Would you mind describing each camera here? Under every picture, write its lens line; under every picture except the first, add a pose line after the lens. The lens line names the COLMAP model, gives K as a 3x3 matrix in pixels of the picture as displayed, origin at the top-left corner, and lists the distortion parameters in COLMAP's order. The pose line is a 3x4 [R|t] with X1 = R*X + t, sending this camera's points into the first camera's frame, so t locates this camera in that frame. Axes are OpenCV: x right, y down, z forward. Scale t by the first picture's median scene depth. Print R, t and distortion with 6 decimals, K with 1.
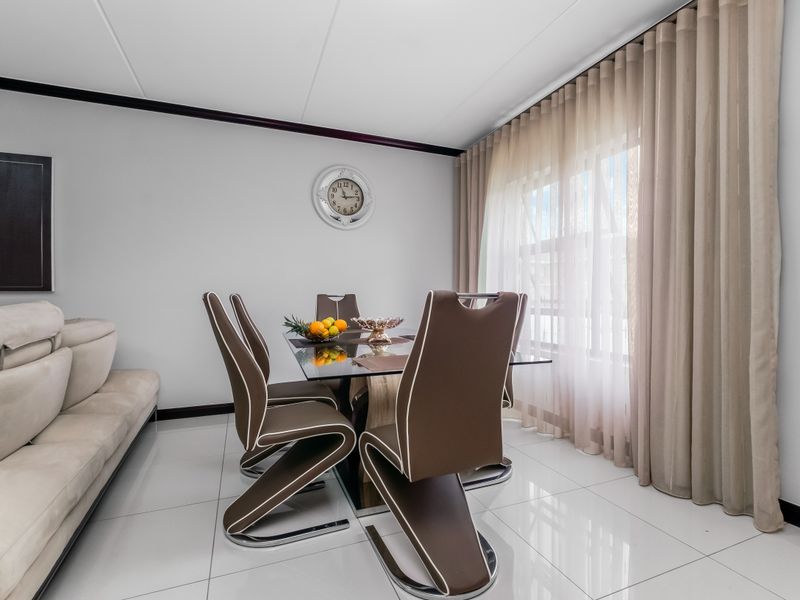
lens RADIAL K [[399.8, 0, 396.7], [0, 399.8, 300.0], [0, 0, 1]] dist [0.004292, 0.000469]
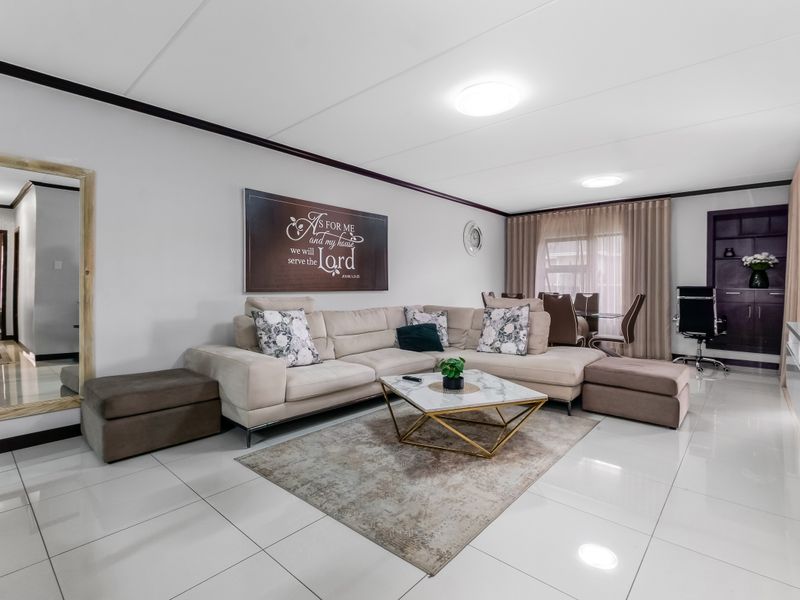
lens RADIAL K [[391.3, 0, 409.8], [0, 391.3, 295.7], [0, 0, 1]] dist [0.001384, 0.000141]
pose [[0.894551, -0.008417, 0.446887, -1.552815], [0.009811, 0.999952, -0.000805, -0.000204], [-0.446859, 0.005105, 0.894590, -0.600779]]
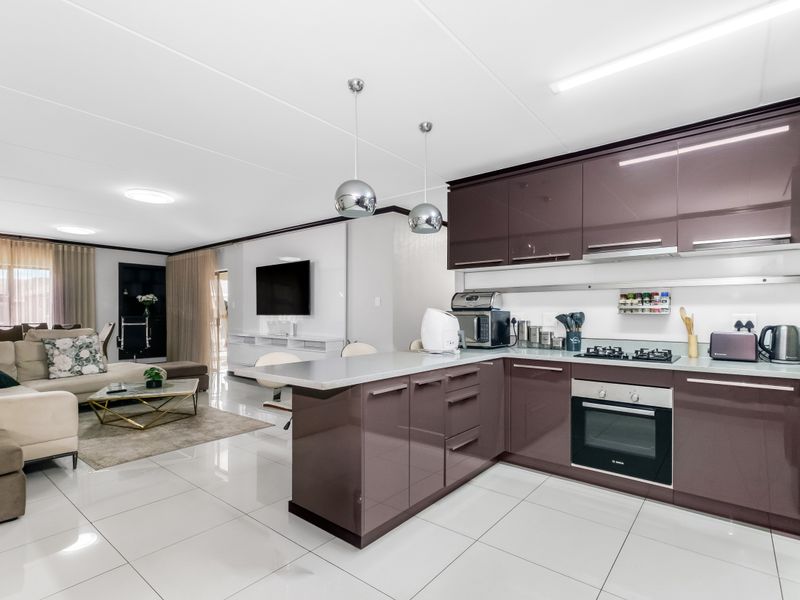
lens RADIAL K [[411.3, 0, 402.9], [0, 411.3, 315.3], [0, 0, 1]] dist [0.000261, -0.000575]
pose [[-0.481926, -0.006426, 0.876189, -2.843160], [0.018810, 0.999667, 0.017677, -0.053284], [-0.876010, 0.025000, -0.481644, 0.150086]]
